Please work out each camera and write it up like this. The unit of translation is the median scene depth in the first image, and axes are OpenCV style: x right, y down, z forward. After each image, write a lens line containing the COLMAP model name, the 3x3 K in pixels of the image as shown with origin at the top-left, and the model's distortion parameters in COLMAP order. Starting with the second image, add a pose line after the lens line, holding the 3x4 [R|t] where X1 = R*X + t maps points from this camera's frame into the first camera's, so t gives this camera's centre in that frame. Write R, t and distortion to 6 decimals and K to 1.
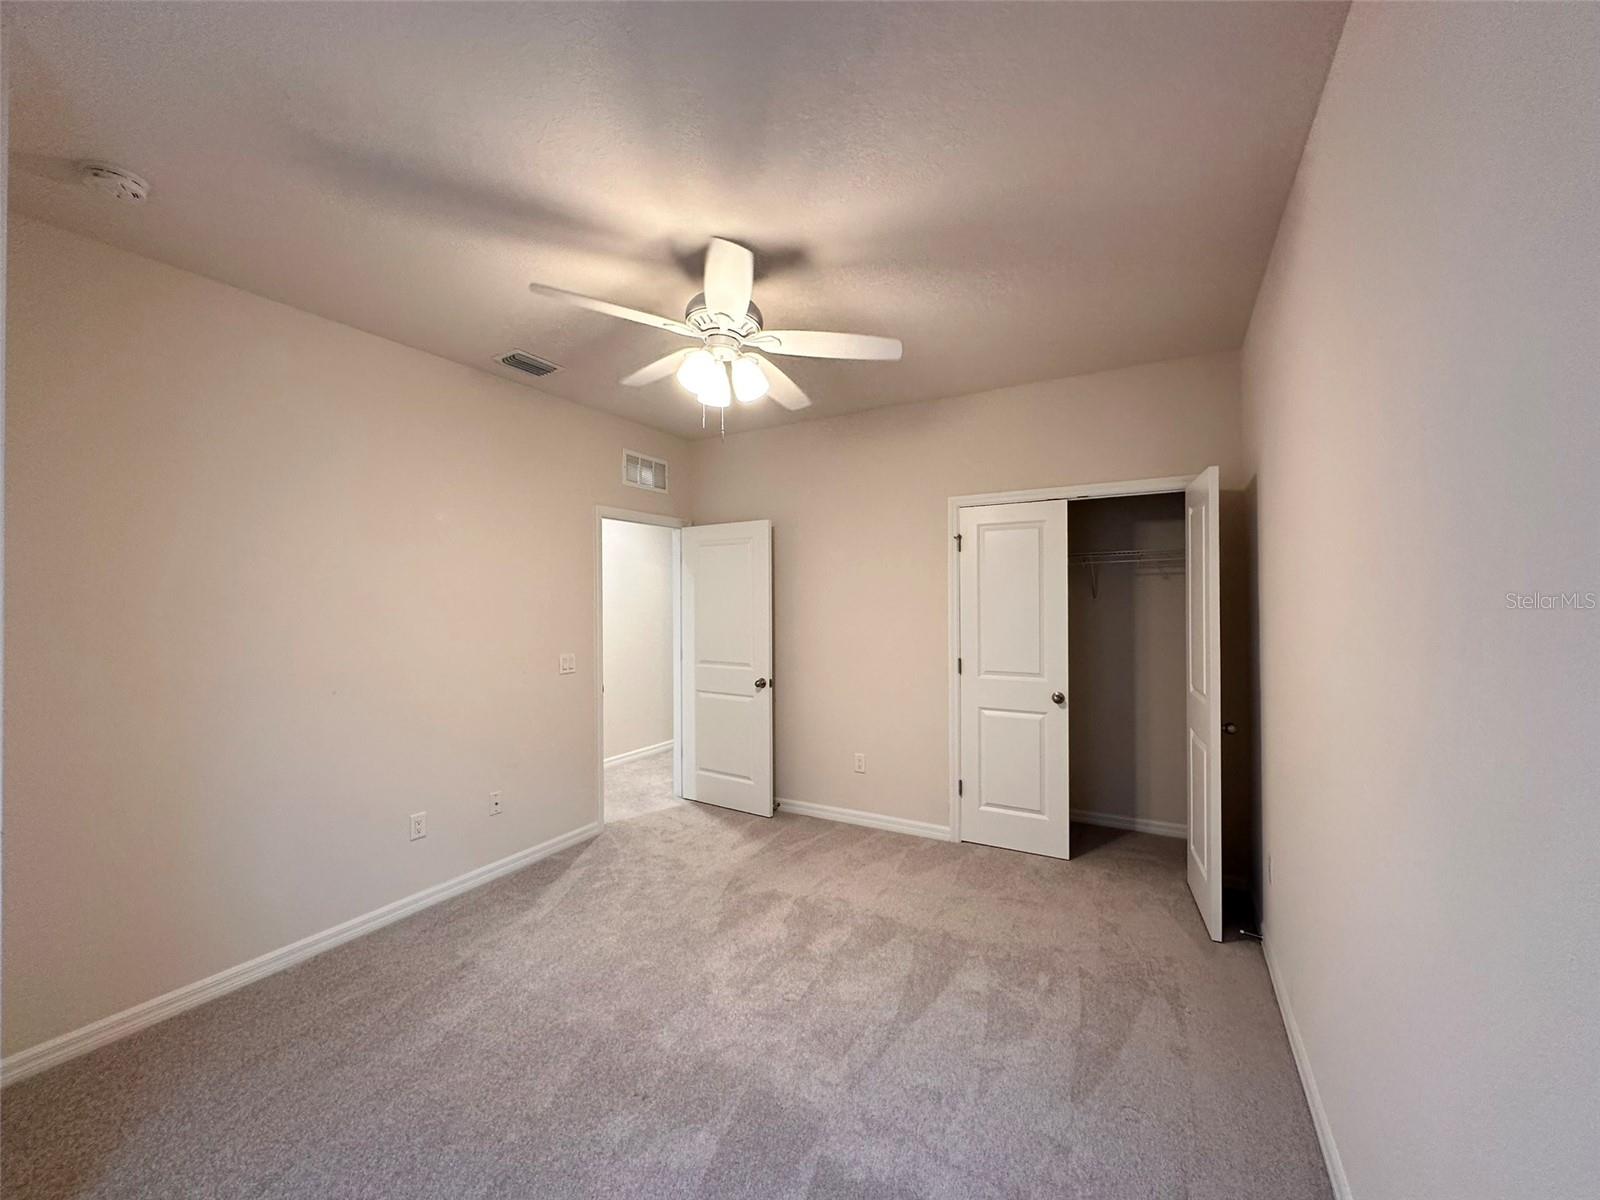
lens RADIAL K [[637.6, 0, 800.0], [0, 637.6, 600.0], [0, 0, 1]] dist [-0.002834, 0.000343]
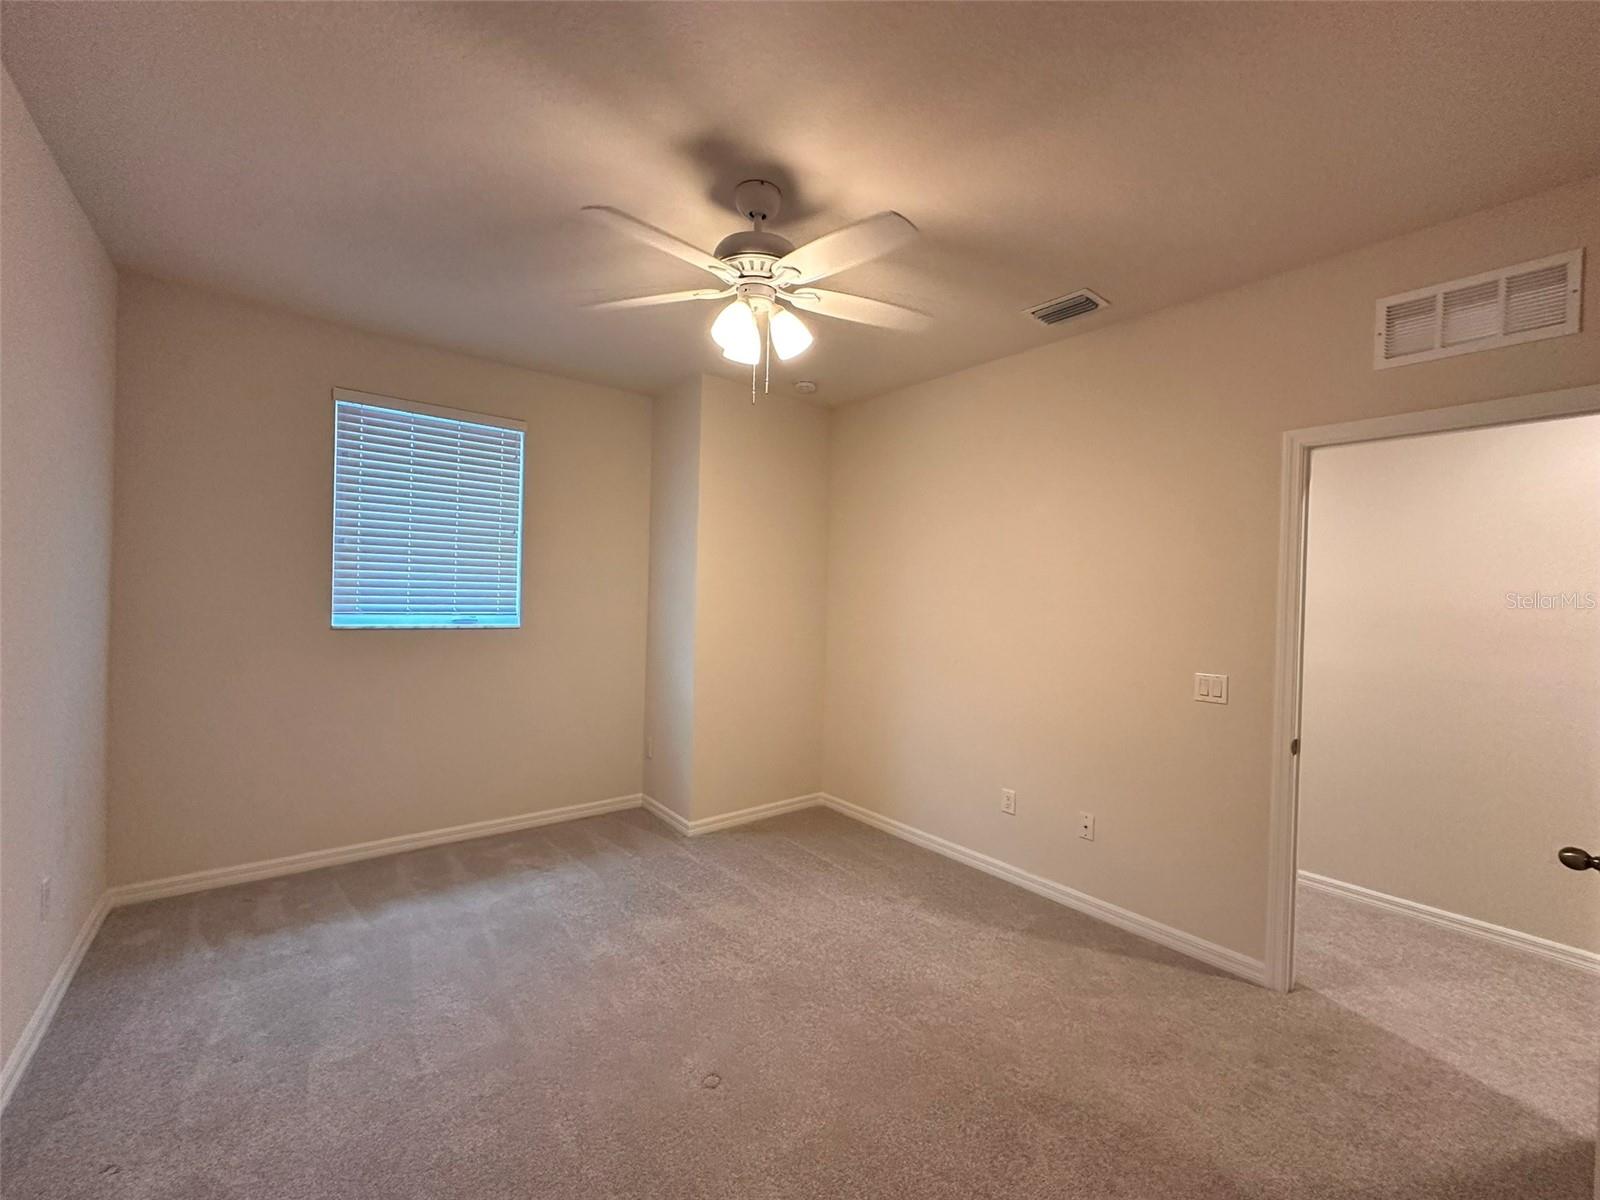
lens RADIAL K [[637.6, 0, 800.0], [0, 637.6, 600.0], [0, 0, 1]] dist [-0.002834, 0.000343]
pose [[-0.368688, 0.006688, -0.929529, 0.408487], [-0.020091, 0.999683, 0.015162, 0.006523], [0.929336, 0.024265, -0.368437, 0.833661]]
